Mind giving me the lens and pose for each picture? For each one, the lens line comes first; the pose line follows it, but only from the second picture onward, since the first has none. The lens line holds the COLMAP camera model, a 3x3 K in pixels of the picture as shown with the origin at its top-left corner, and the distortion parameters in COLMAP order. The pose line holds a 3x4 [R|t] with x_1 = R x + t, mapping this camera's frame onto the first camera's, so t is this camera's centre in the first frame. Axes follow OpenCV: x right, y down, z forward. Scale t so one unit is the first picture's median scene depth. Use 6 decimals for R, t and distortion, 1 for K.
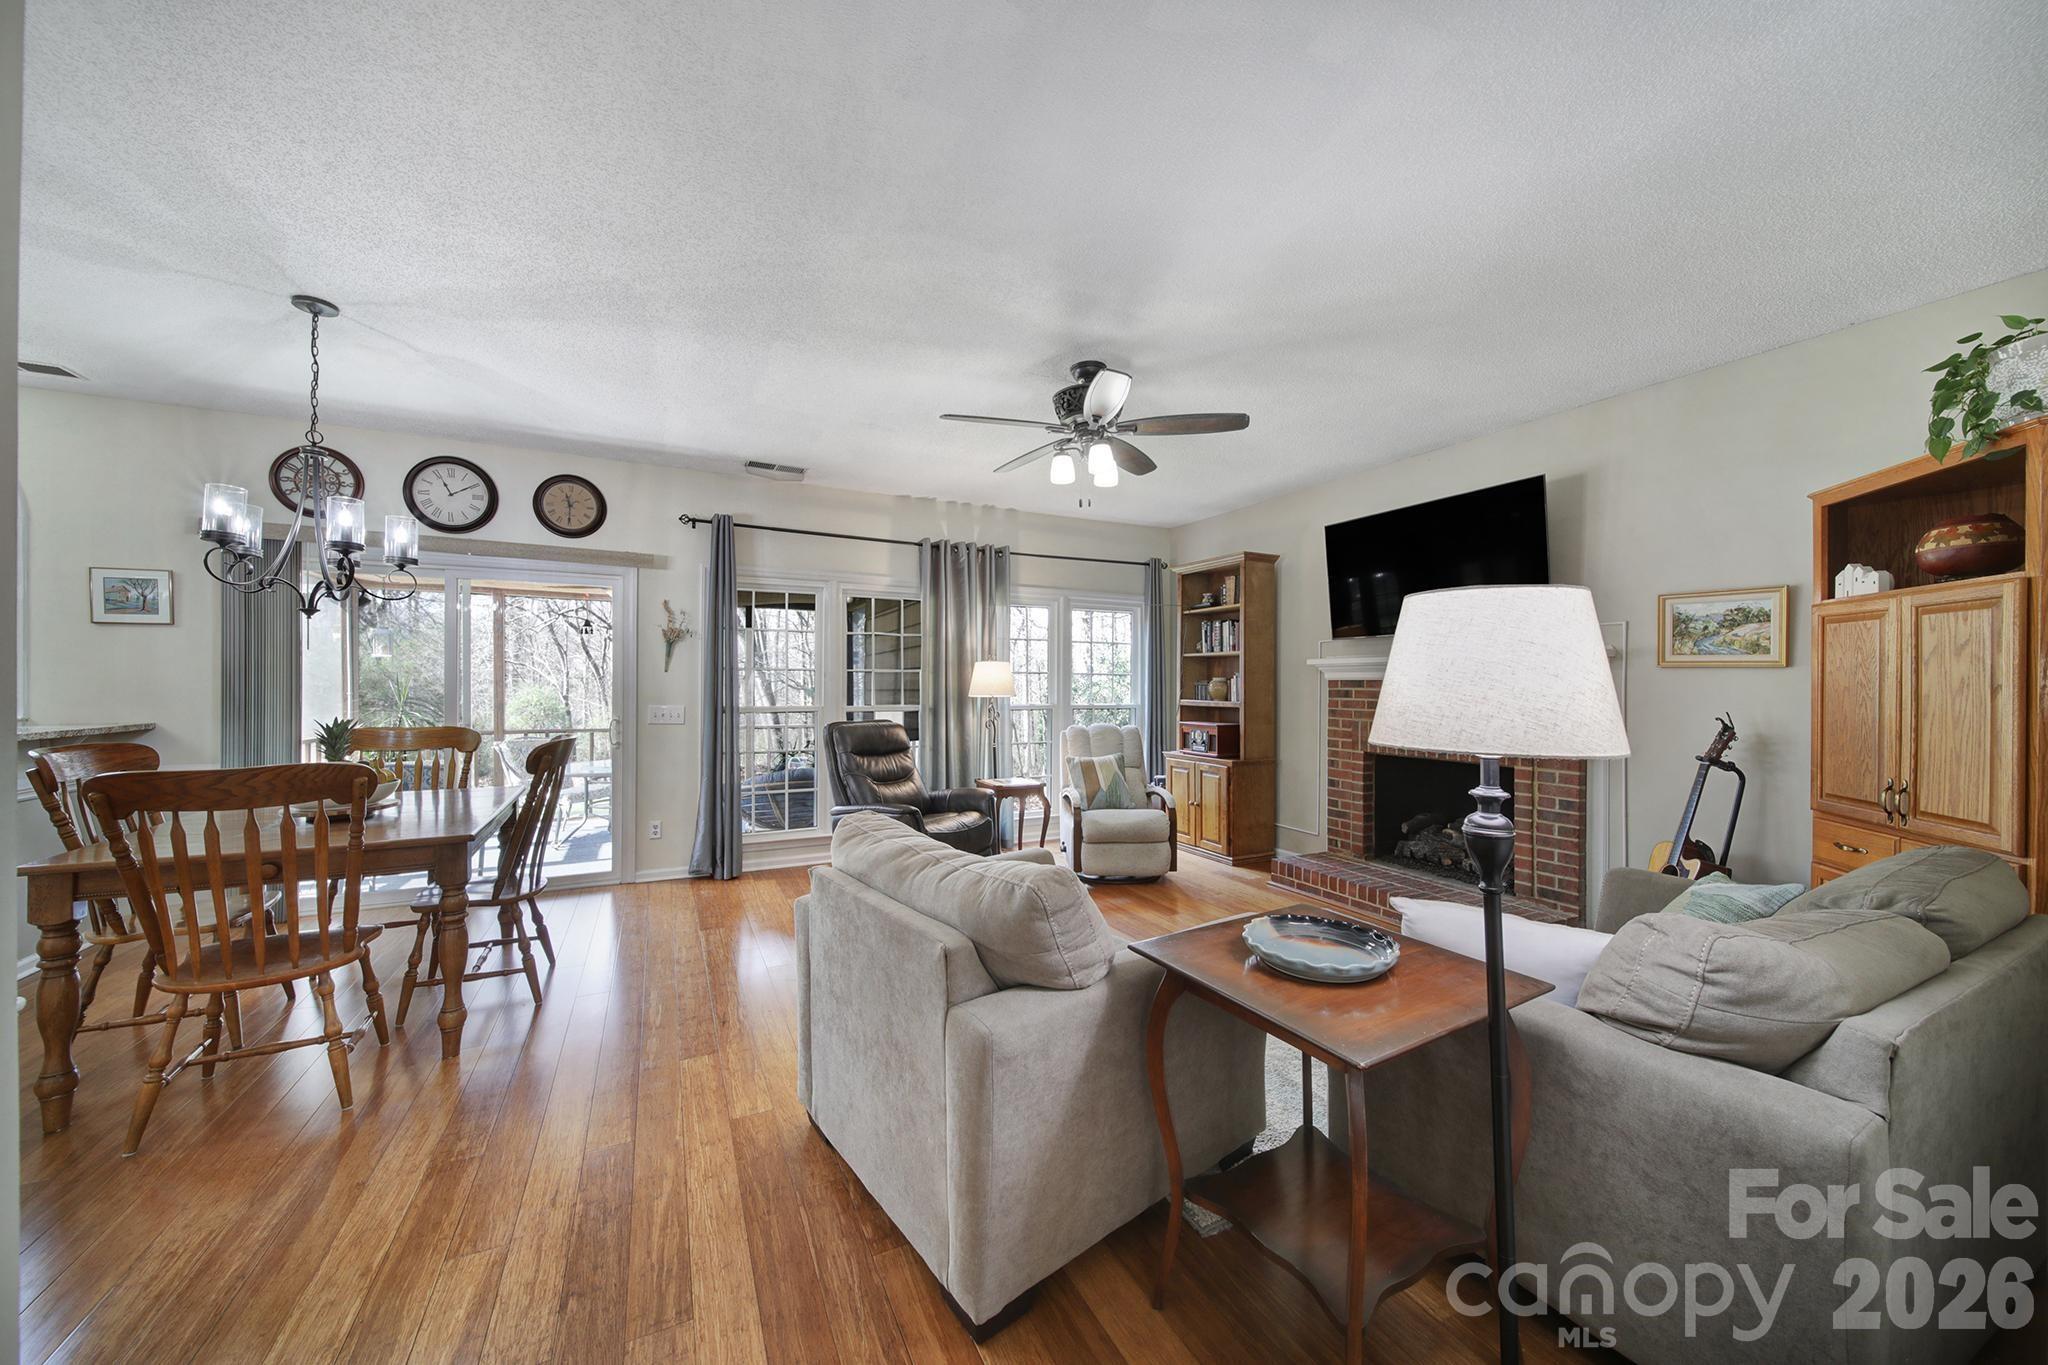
lens RADIAL K [[714.3, 0, 1016.6], [0, 714.3, 683.1], [0, 0, 1]] dist [0.000366, -0.000010]
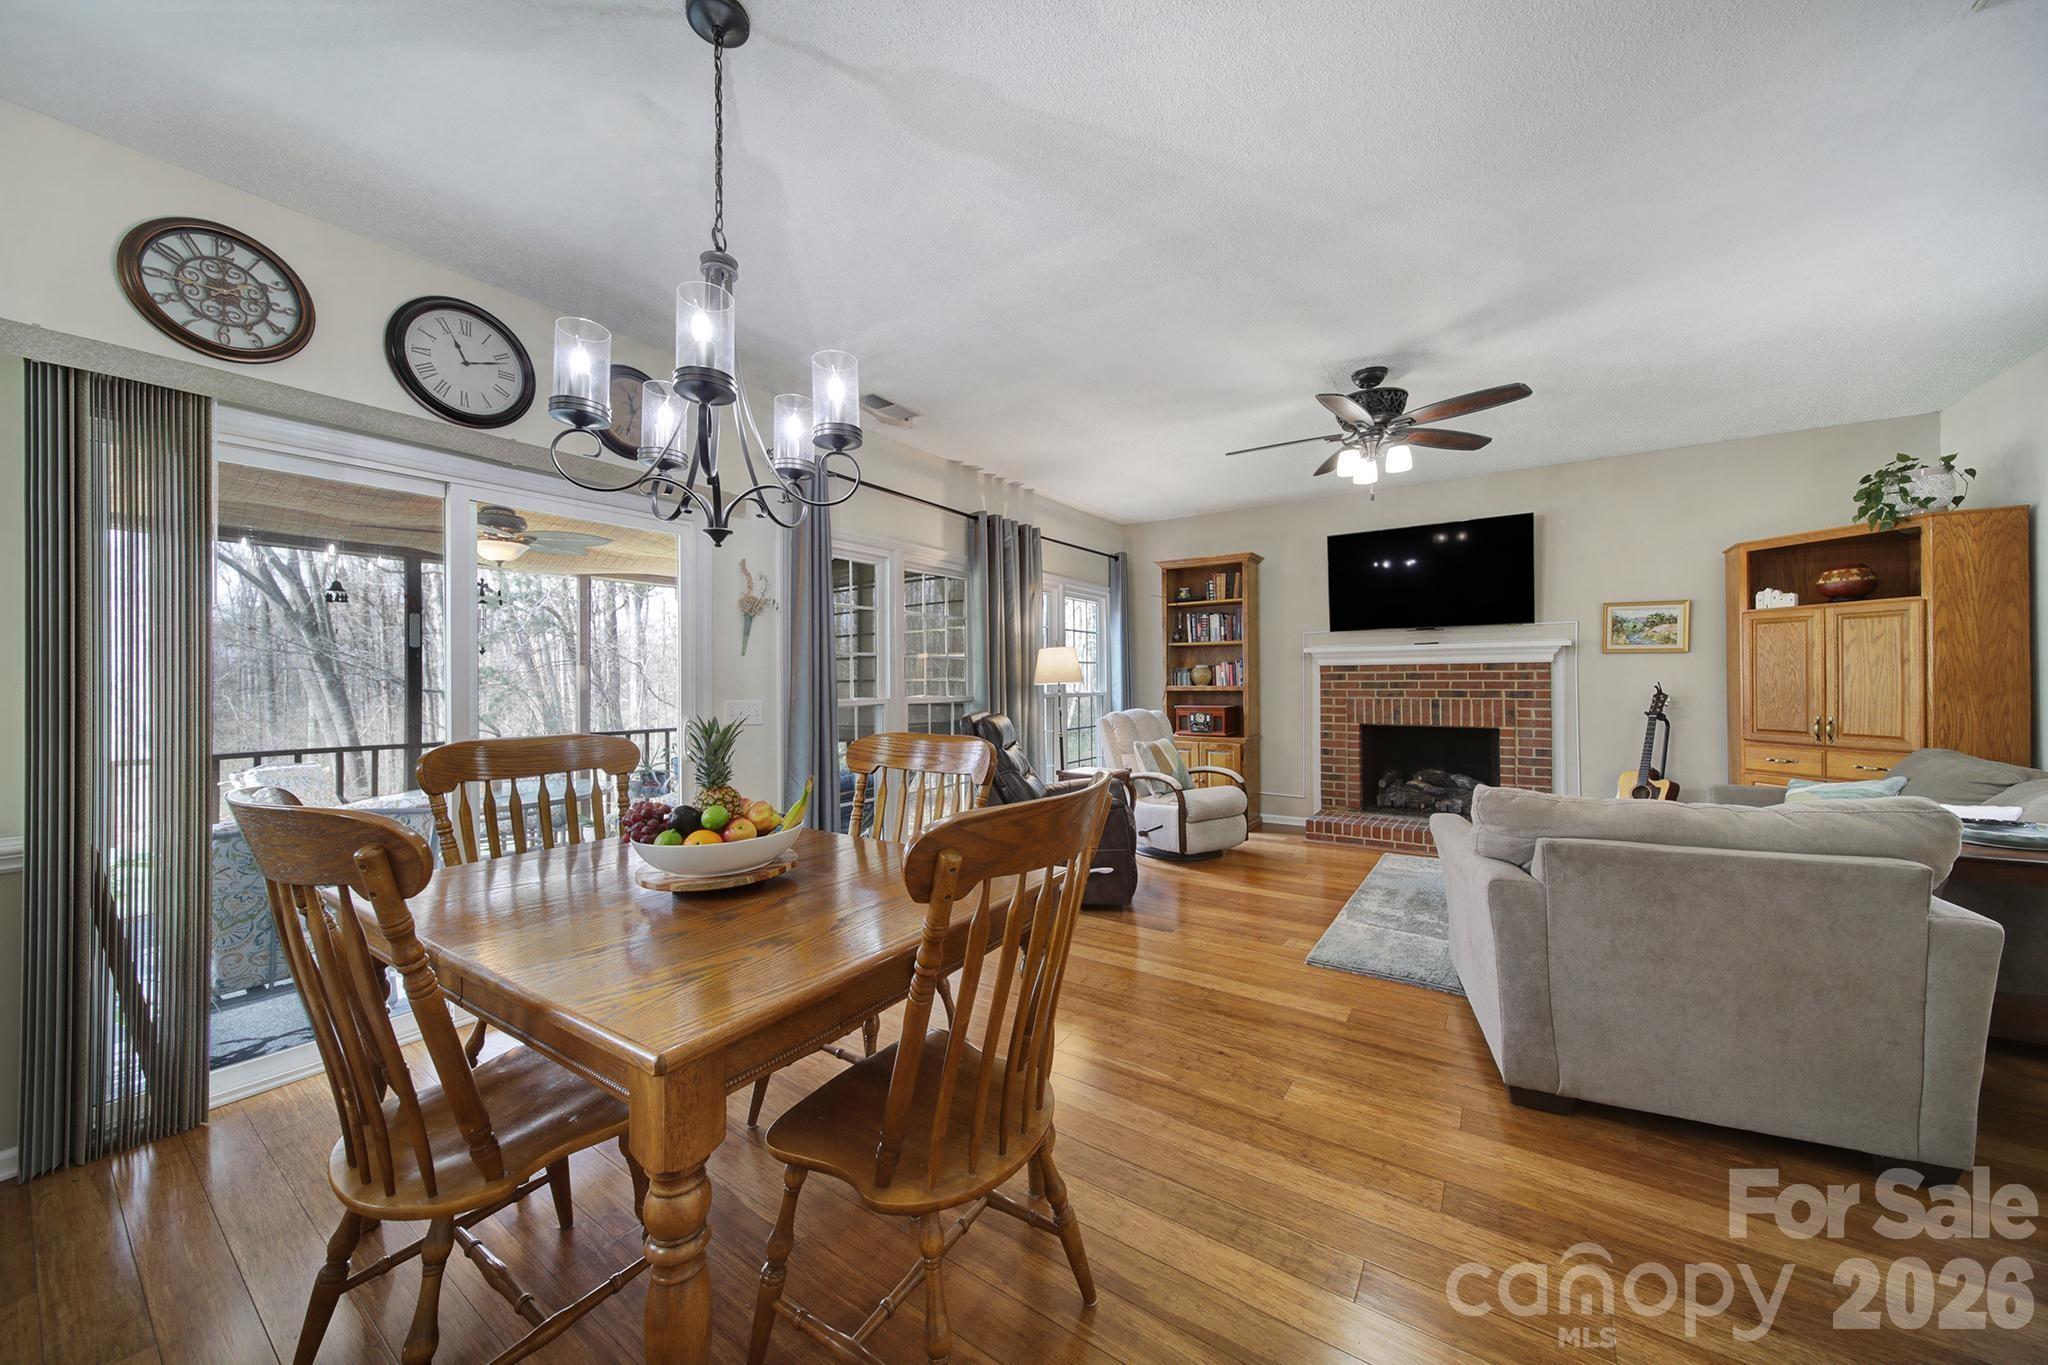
lens RADIAL K [[713.7, 0, 1023.1], [0, 713.7, 674.5], [0, 0, 1]] dist [0.000190, -0.000063]
pose [[0.876723, -0.006999, 0.480945, -0.661661], [0.010391, 0.999936, -0.004390, 0.012439], [-0.480884, 0.008846, 0.876740, 0.228132]]
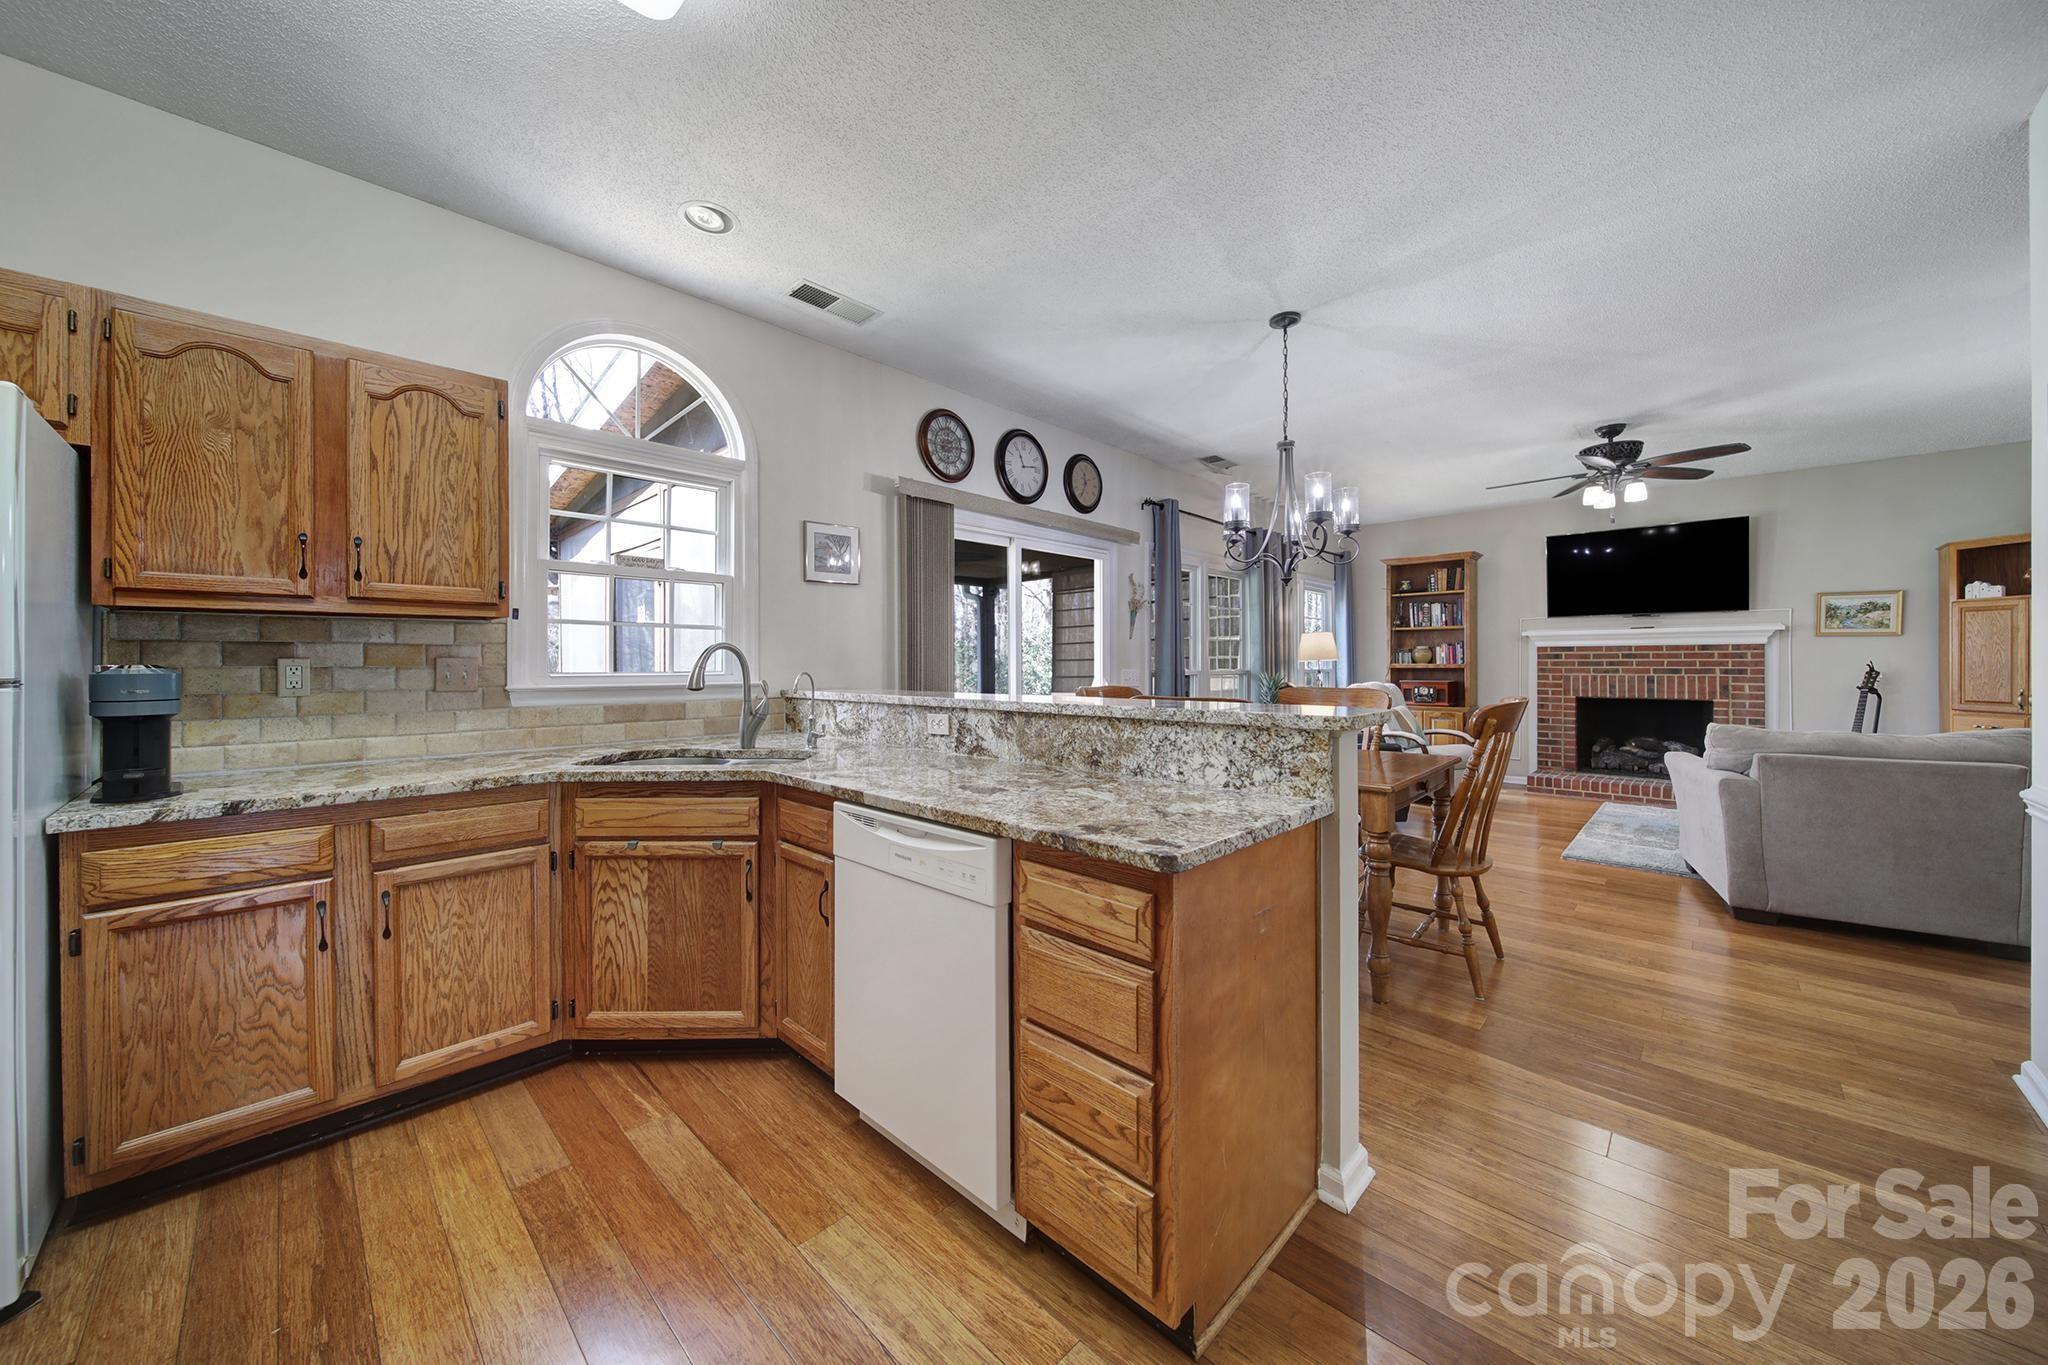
lens RADIAL K [[716.2, 0, 1025.1], [0, 716.2, 660.1], [0, 0, 1]] dist [-0.000635, -0.000481]
pose [[0.943709, -0.006192, 0.330719, -1.124206], [0.006733, 0.999977, -0.000490, 0.018113], [-0.330709, 0.002689, 0.943729, 0.015941]]
